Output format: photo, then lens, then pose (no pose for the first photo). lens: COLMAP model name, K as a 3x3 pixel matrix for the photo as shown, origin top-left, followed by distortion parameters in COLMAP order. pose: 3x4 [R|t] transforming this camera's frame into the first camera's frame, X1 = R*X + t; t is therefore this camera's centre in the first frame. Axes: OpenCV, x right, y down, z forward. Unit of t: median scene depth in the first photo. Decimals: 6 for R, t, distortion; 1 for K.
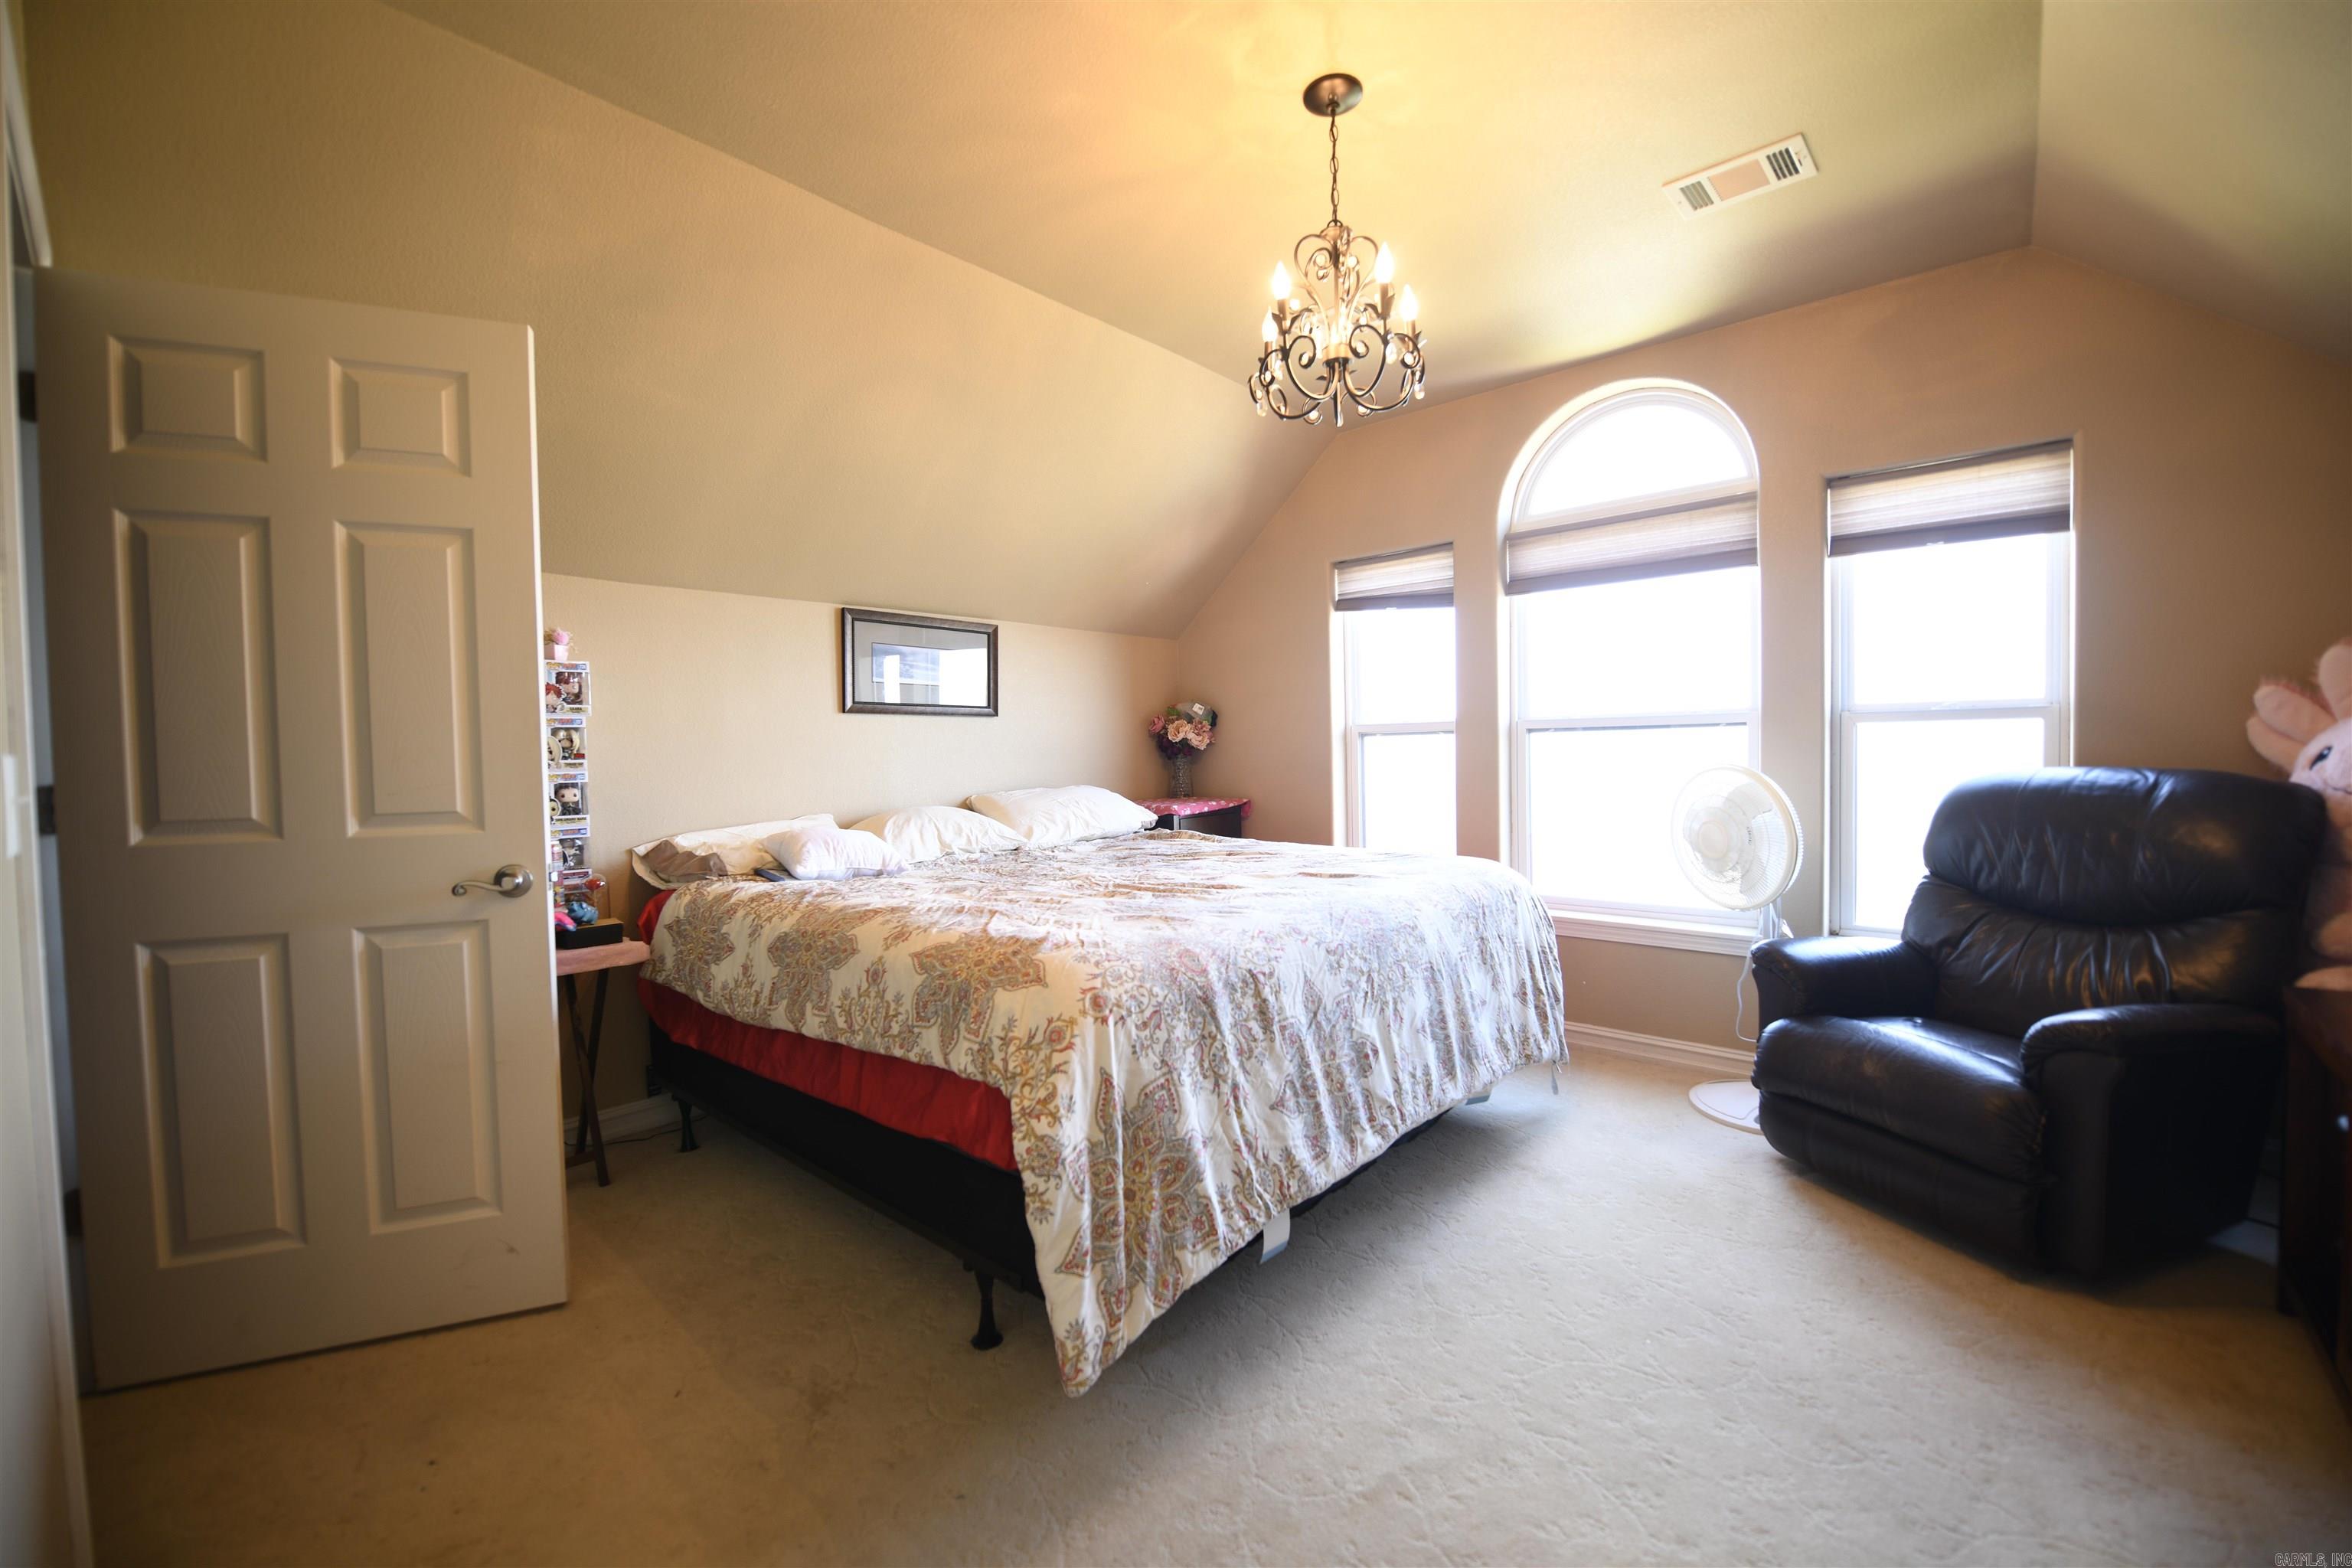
lens RADIAL K [[944.2, 0, 1176.4], [0, 944.2, 780.6], [0, 0, 1]] dist [-0.014402, -0.002582]
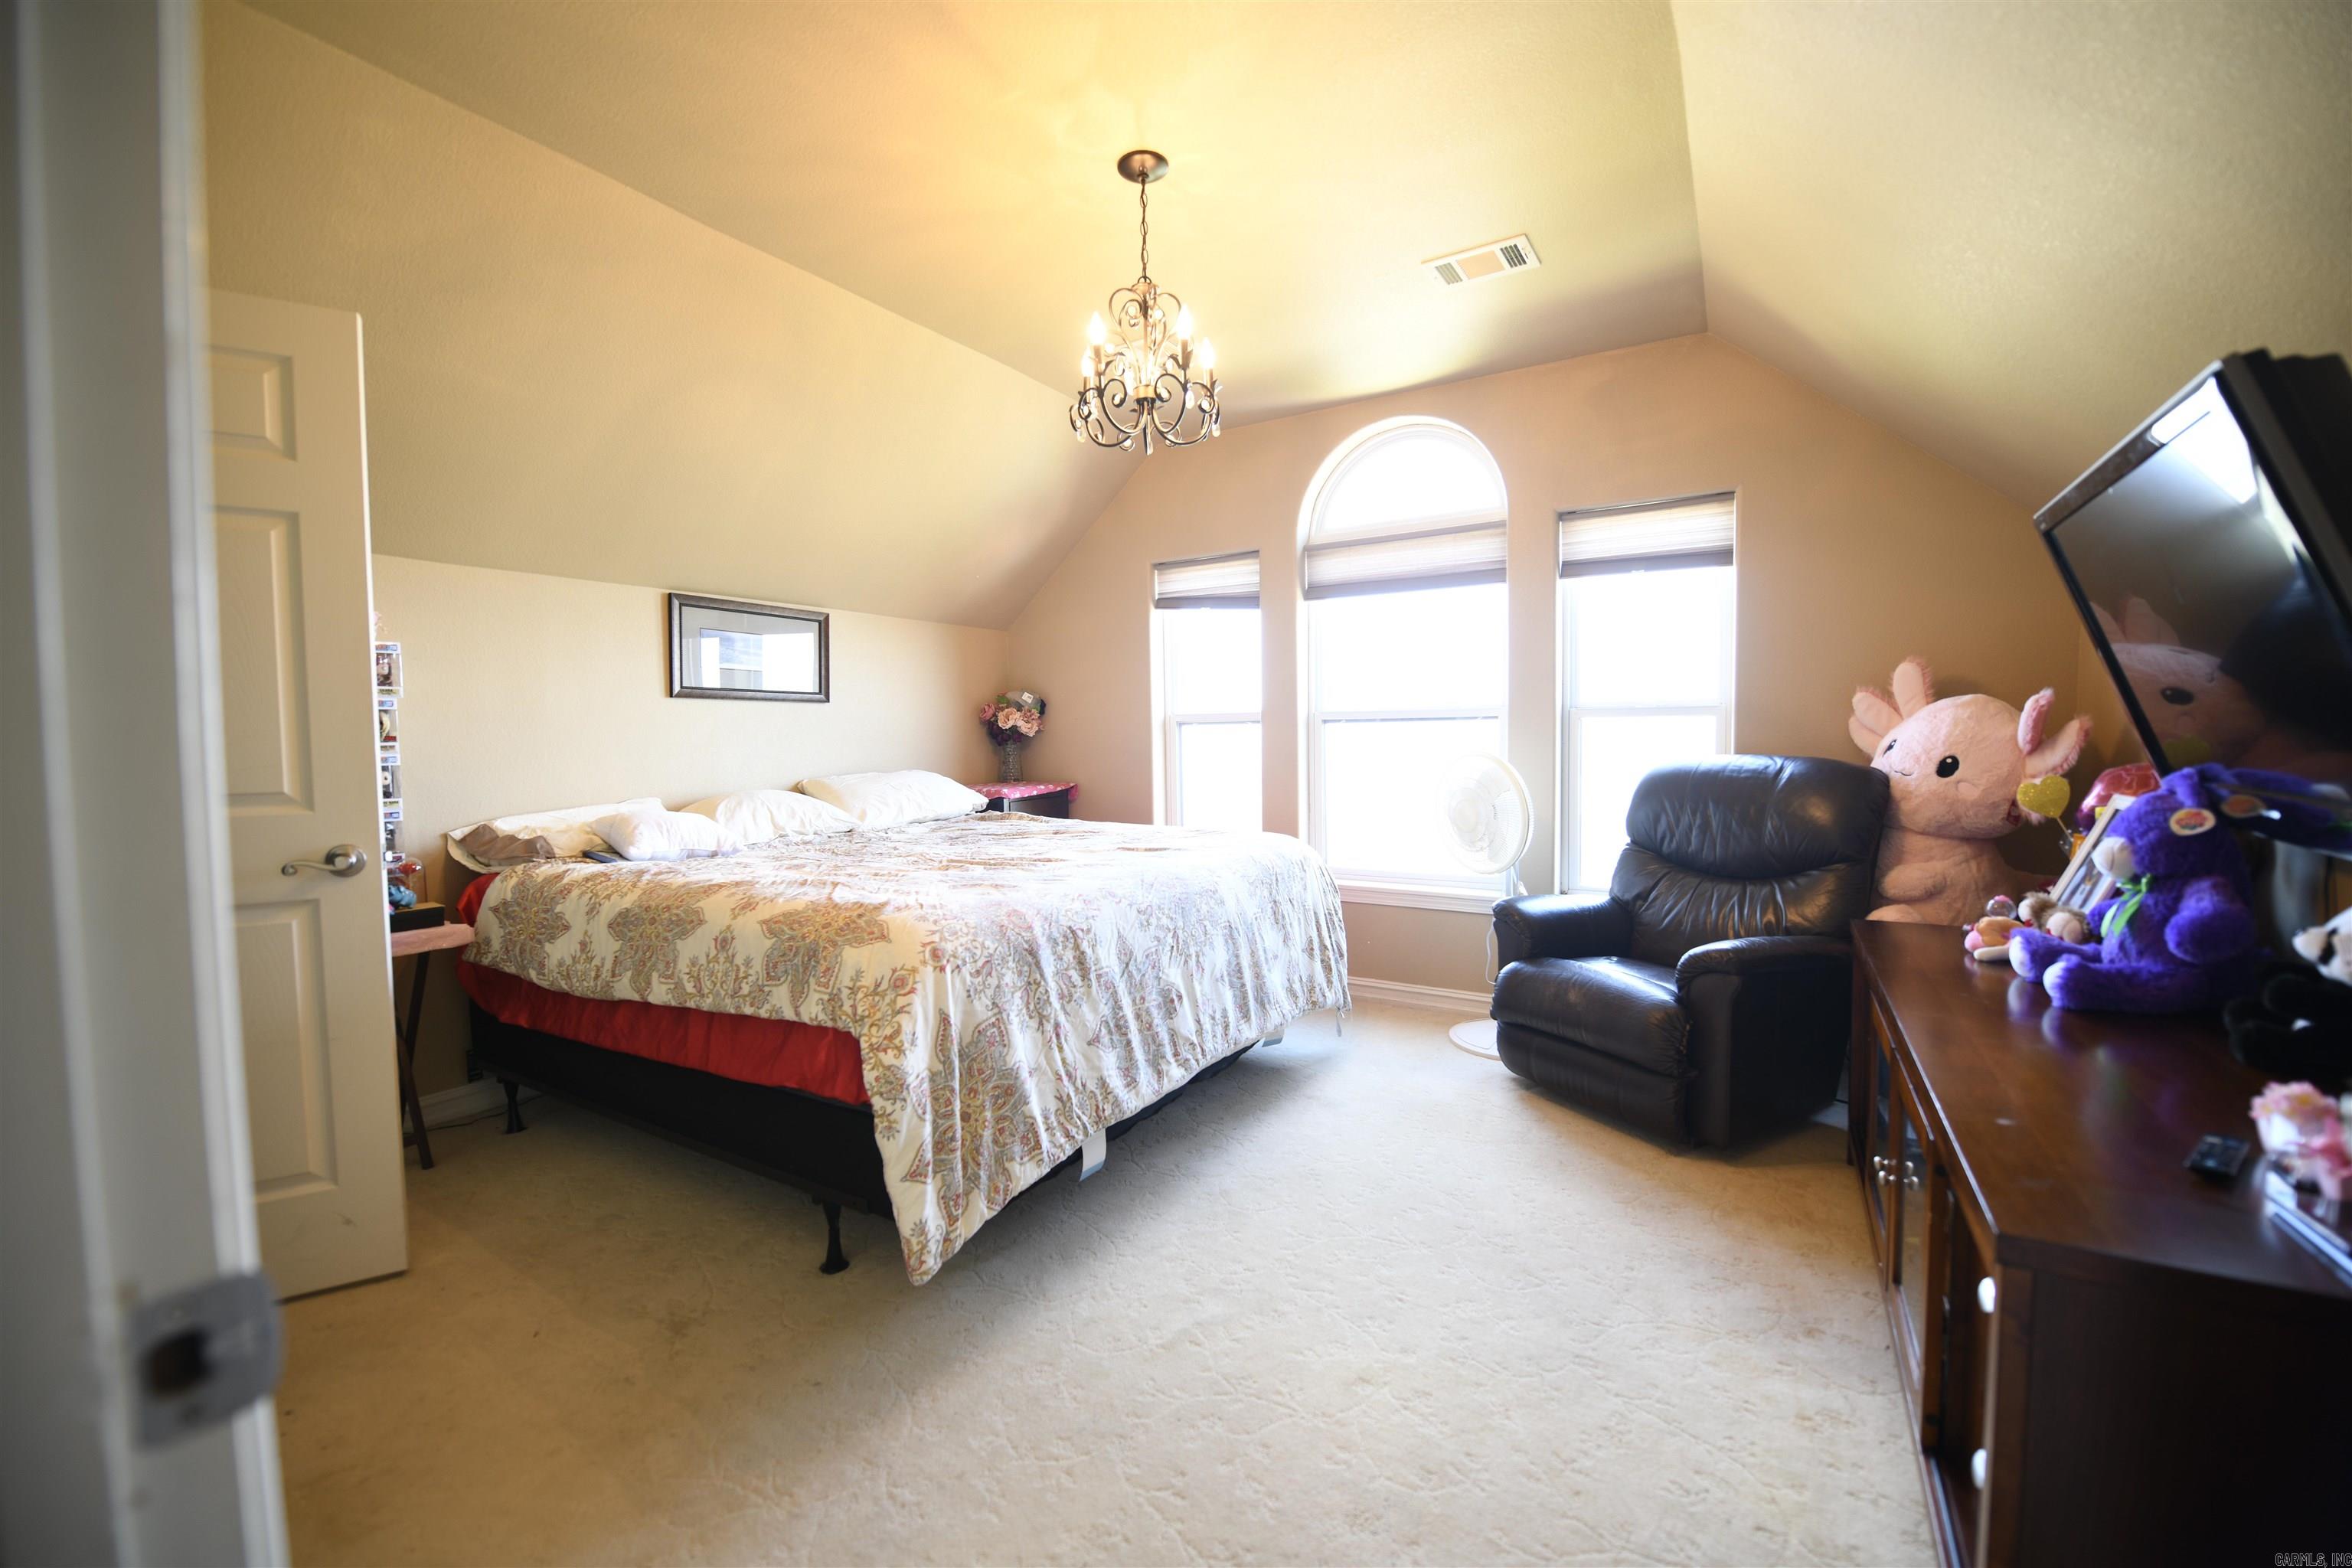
lens RADIAL K [[944.2, 0, 1173.4], [0, 944.2, 787.9], [0, 0, 1]] dist [-0.014402, -0.002582]
pose [[0.984854, -0.002484, 0.173367, 0.002327], [-0.001100, 0.999788, 0.020572, 0.005758], [-0.173381, -0.020451, 0.984642, -0.144506]]
